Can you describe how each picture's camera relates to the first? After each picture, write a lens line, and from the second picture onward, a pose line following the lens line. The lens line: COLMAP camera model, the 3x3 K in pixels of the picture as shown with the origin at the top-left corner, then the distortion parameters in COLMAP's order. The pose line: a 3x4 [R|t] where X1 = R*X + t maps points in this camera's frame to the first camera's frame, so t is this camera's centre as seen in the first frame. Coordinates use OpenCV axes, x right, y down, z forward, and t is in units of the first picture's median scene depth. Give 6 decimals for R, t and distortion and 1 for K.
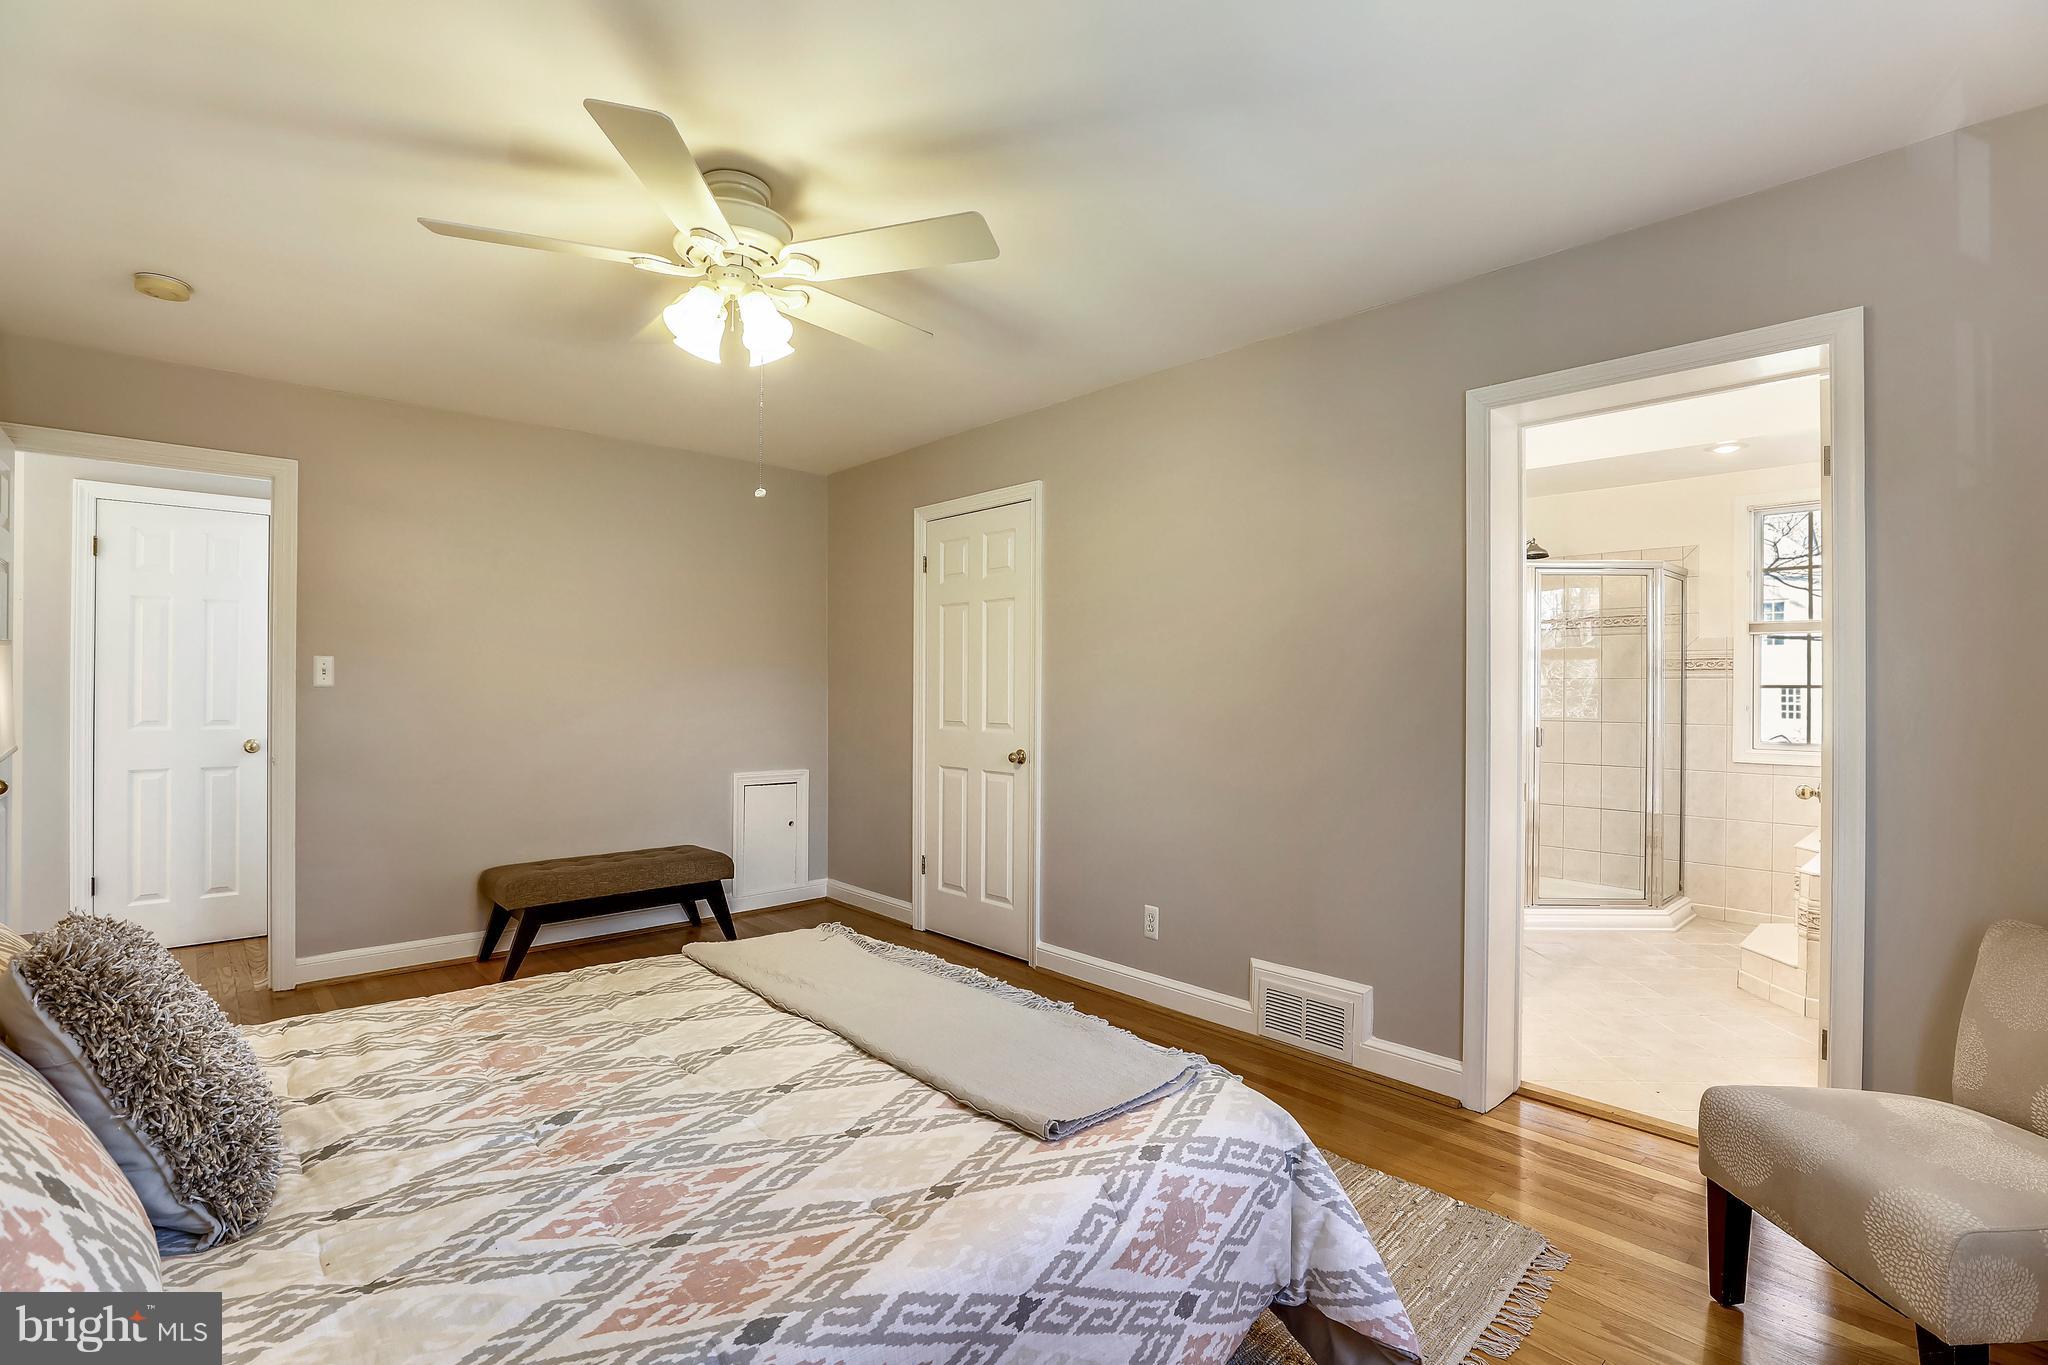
lens RADIAL K [[938.2, 0, 1017.9], [0, 938.2, 682.8], [0, 0, 1]] dist [-0.005070, 0.004194]
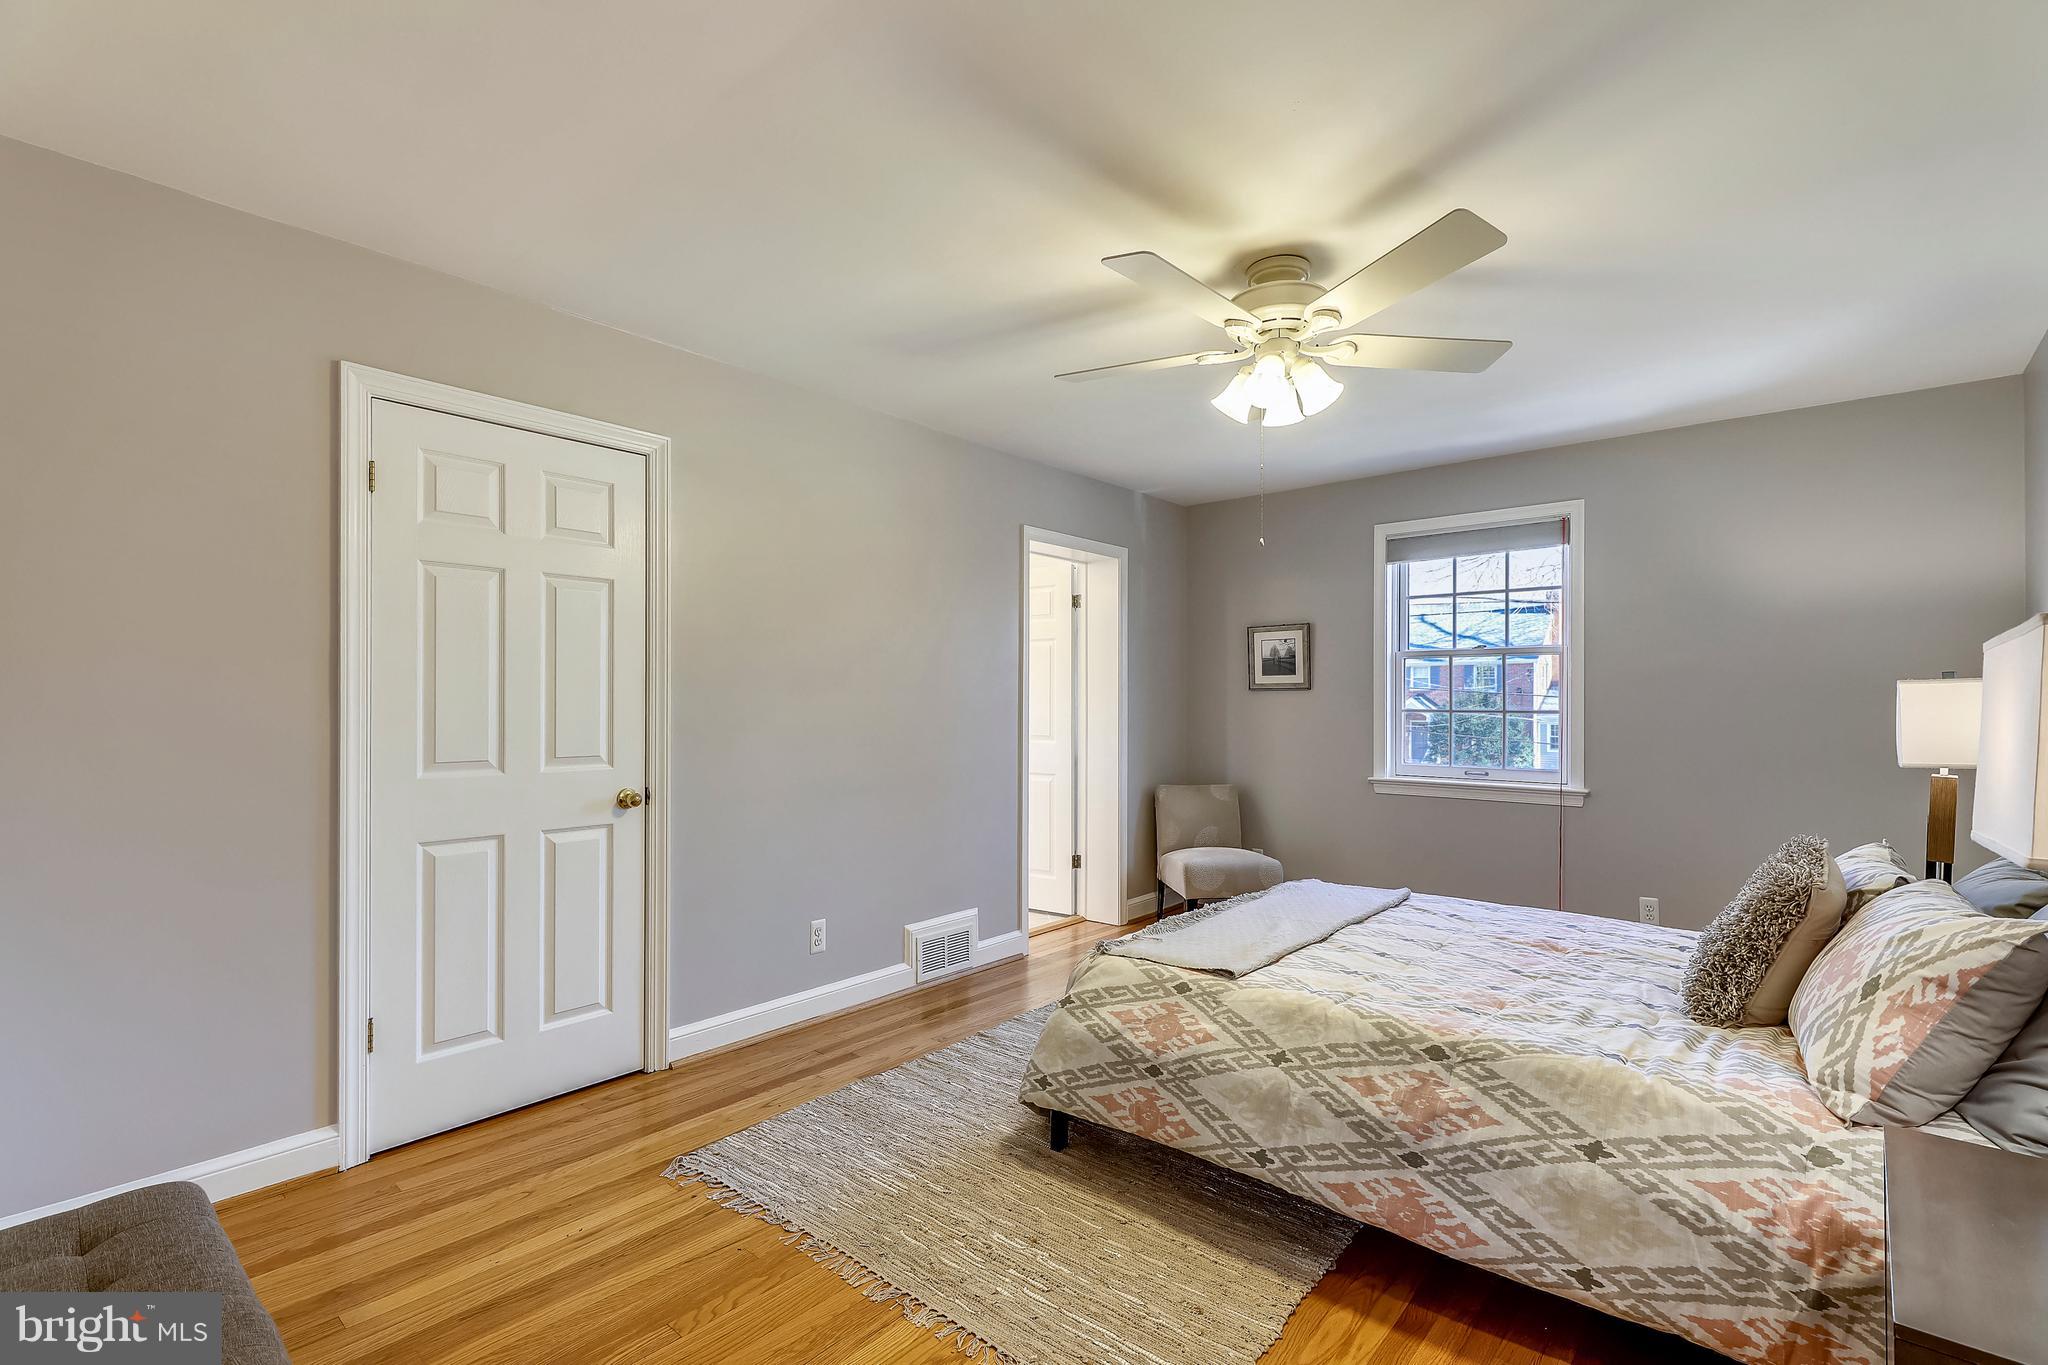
lens RADIAL K [[938.2, 0, 1014.9], [0, 938.2, 693.8], [0, 0, 1]] dist [-0.005070, 0.004194]
pose [[-0.114672, 0.004573, 0.993393, -2.156757], [-0.010813, 0.999924, -0.005851, -0.005339], [-0.993345, -0.011413, -0.114614, 2.209946]]
